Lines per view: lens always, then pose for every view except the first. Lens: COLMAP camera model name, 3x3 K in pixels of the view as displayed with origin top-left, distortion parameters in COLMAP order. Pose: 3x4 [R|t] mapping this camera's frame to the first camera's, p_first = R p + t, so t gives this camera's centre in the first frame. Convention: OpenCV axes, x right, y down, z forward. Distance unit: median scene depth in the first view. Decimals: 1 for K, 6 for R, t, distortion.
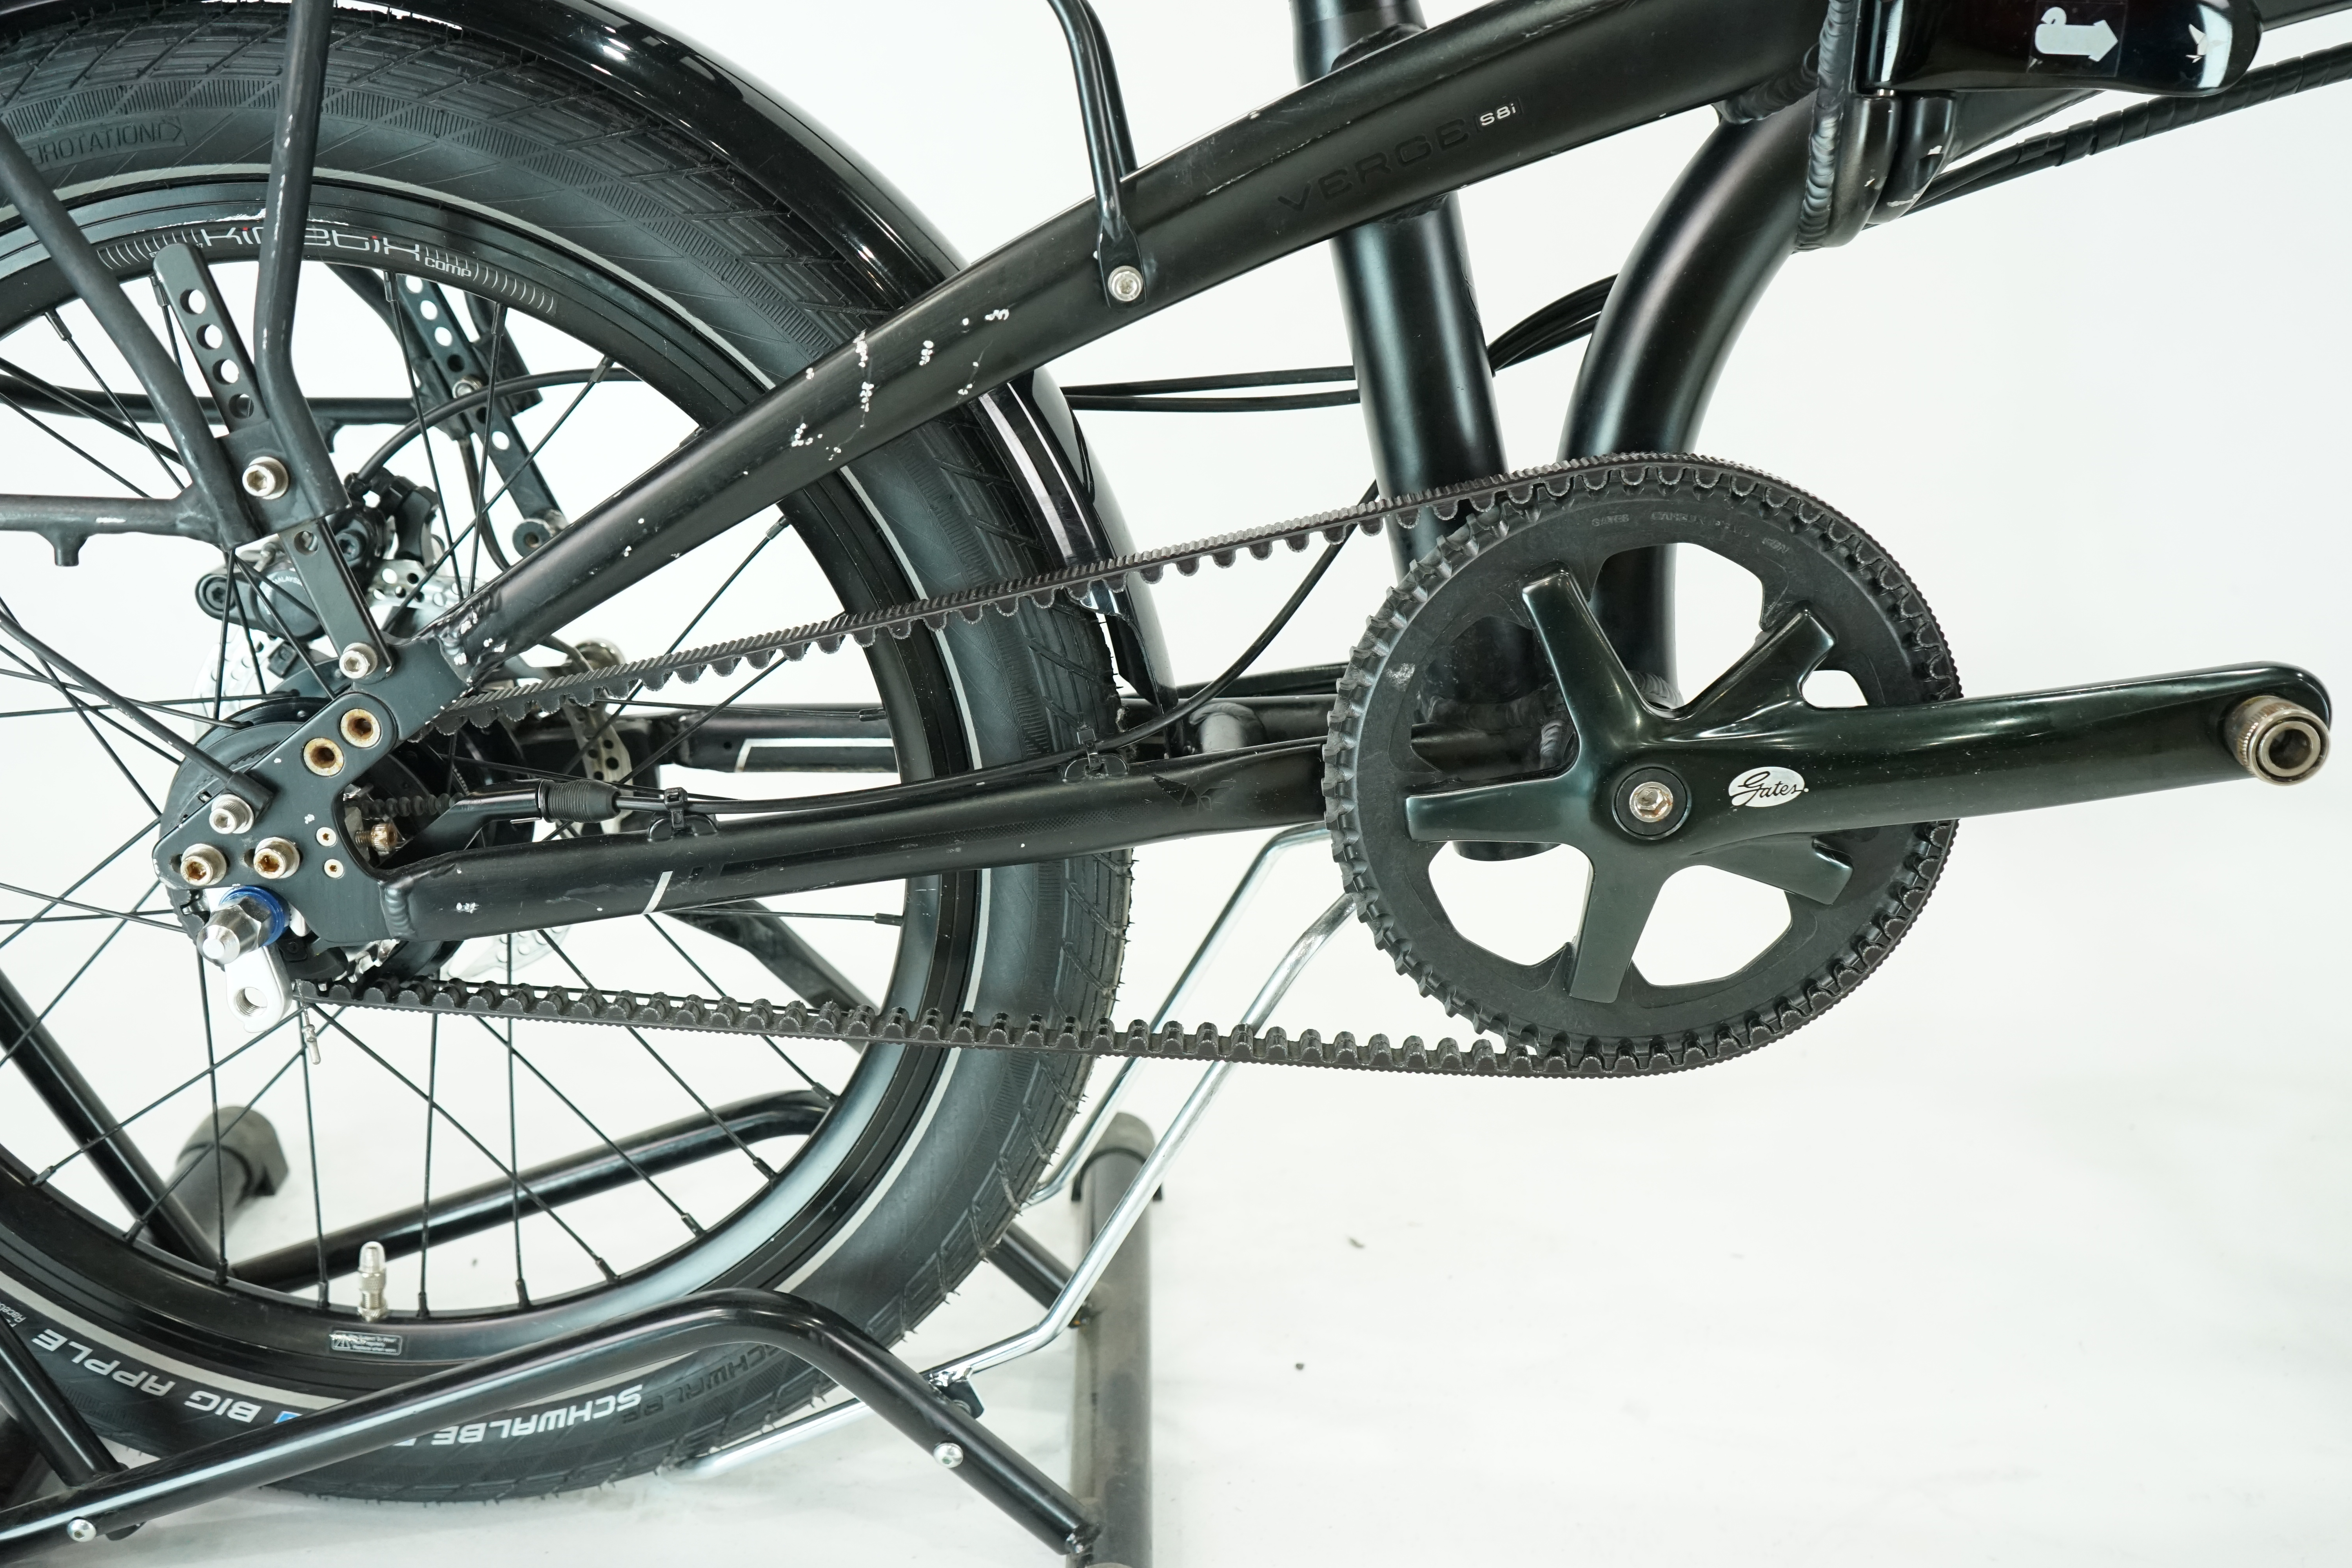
lens RADIAL K [[2250.2, 0, 1176.0], [0, 2250.2, 784.0], [0, 0, 1]] dist [0.007643, 0.003815]
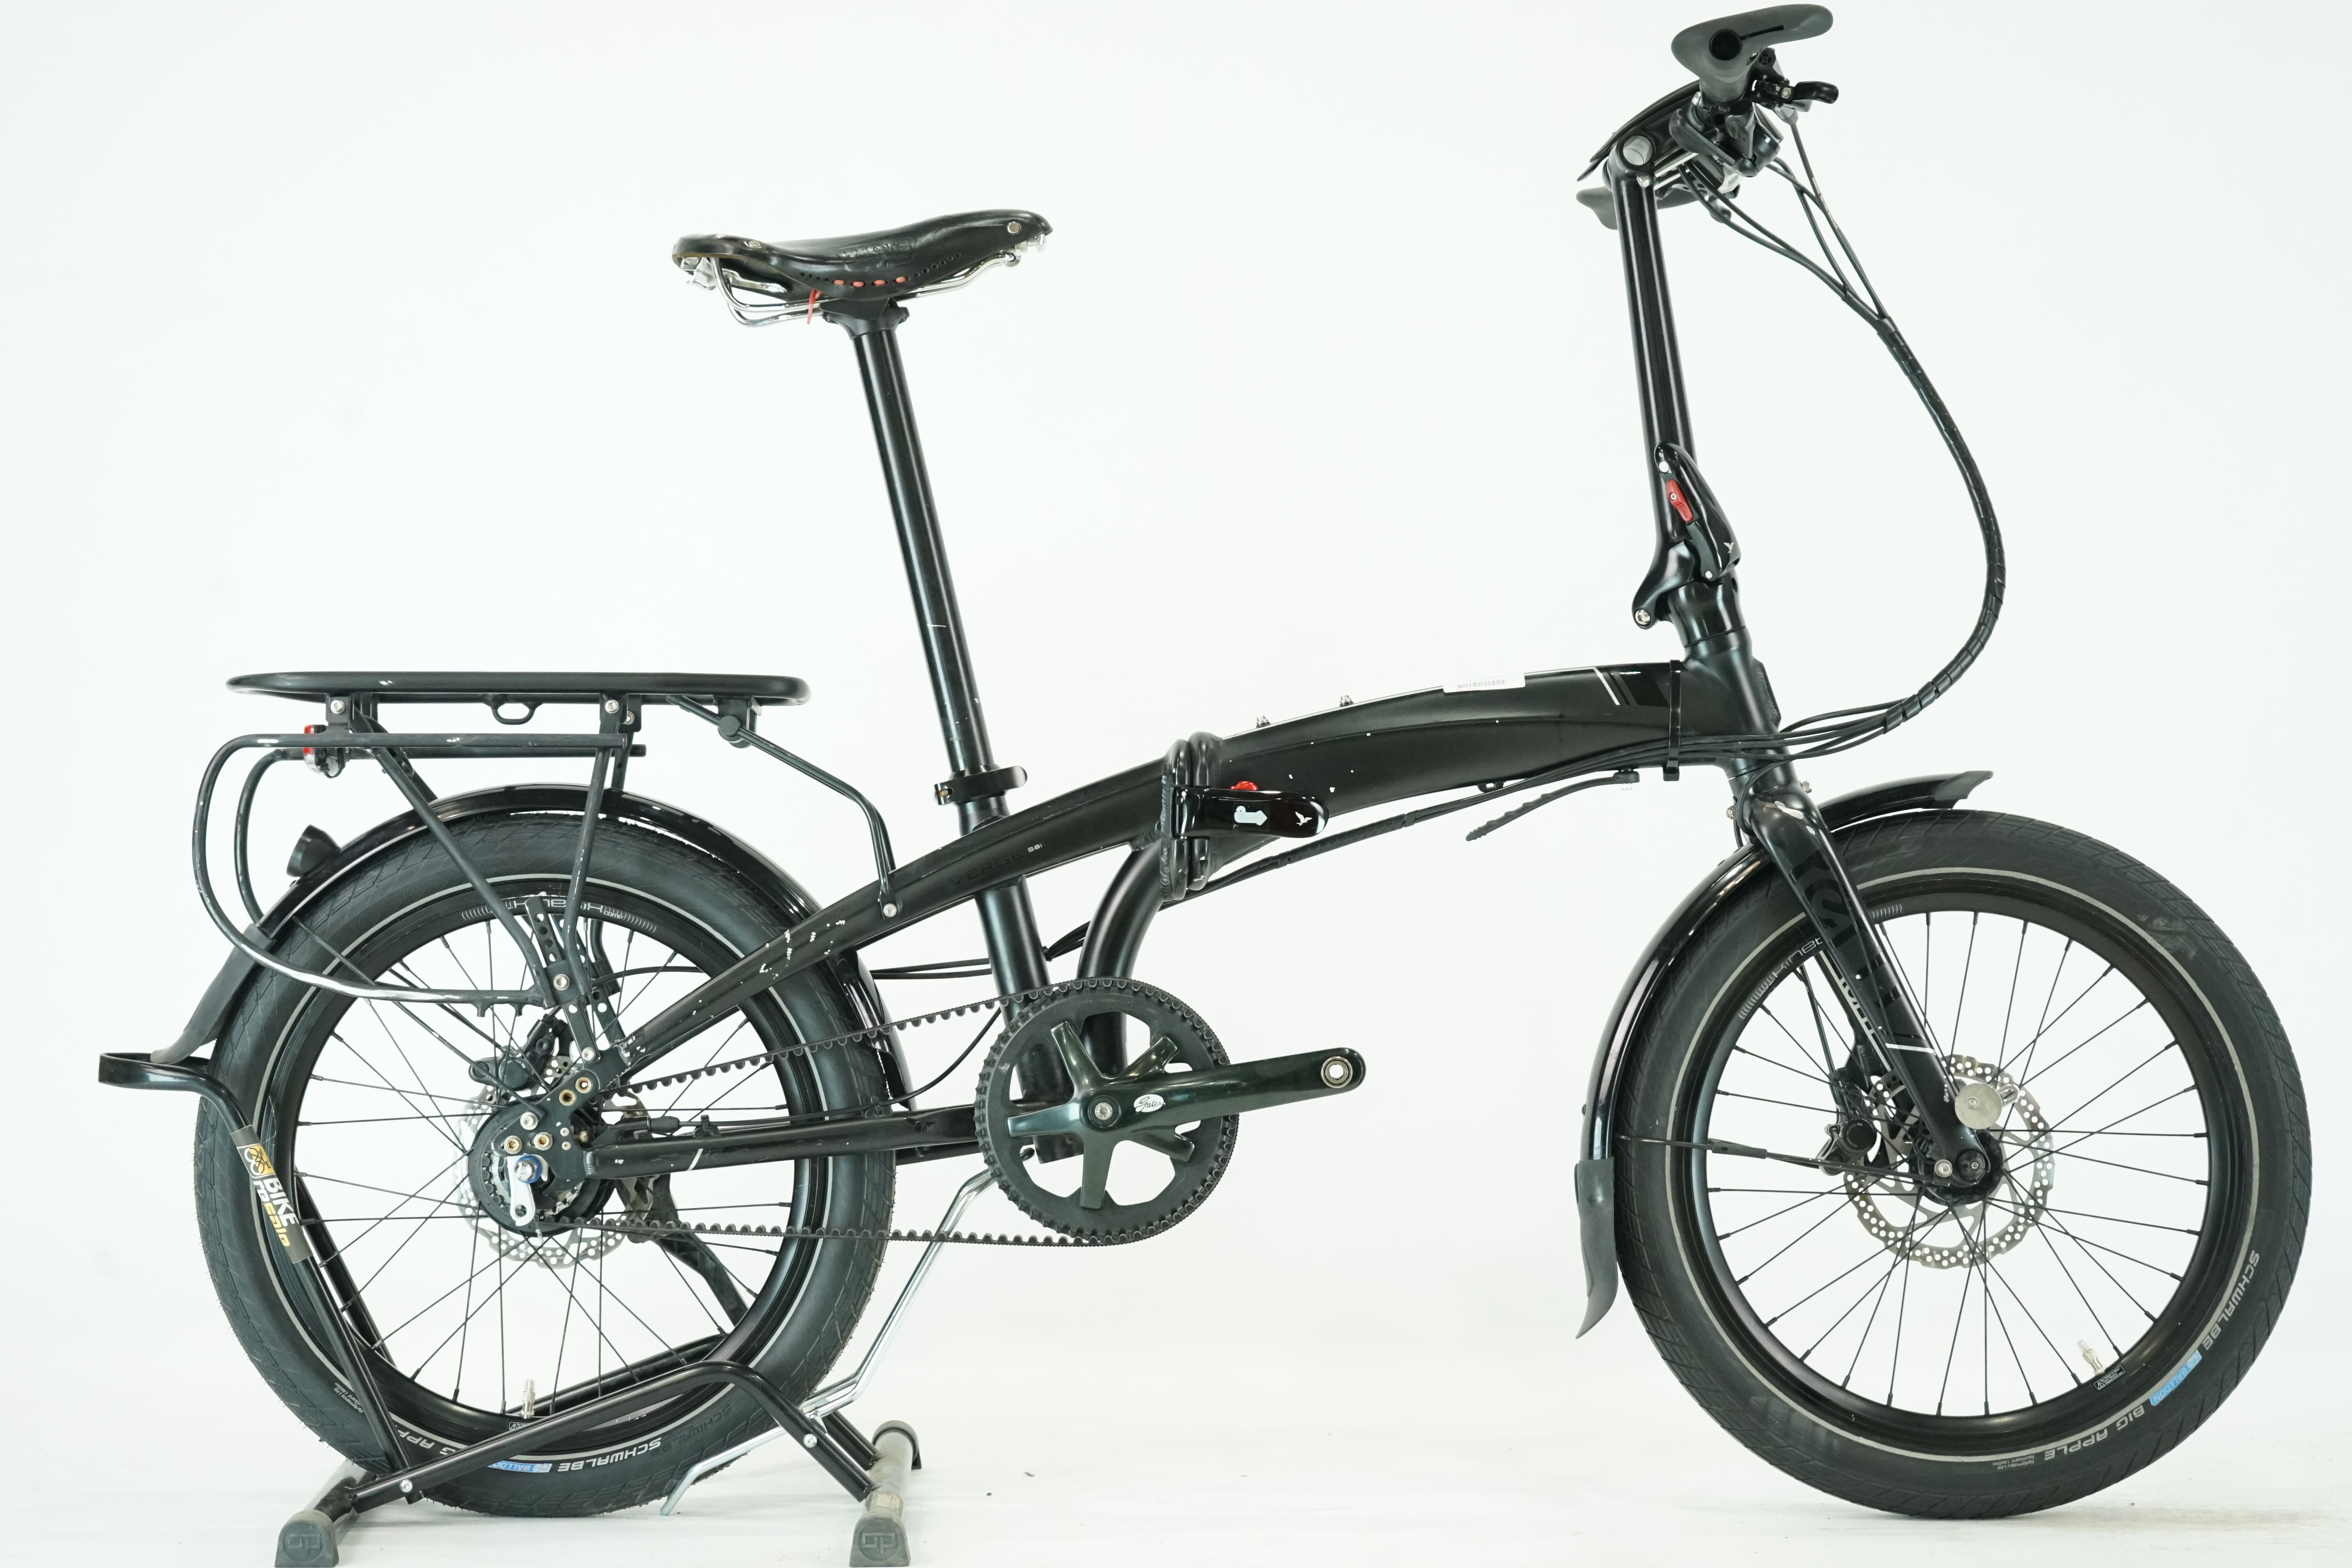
lens RADIAL K [[4642.2, 0, 1176.0], [0, 4642.2, 784.0], [0, 0, 1]] dist [-0.034601, -0.066623]
pose [[0.999742, -0.011365, 0.019663, 0.189498], [0.017455, 0.938404, -0.345099, 1.391297], [-0.014530, 0.345354, 0.938360, -3.795941]]
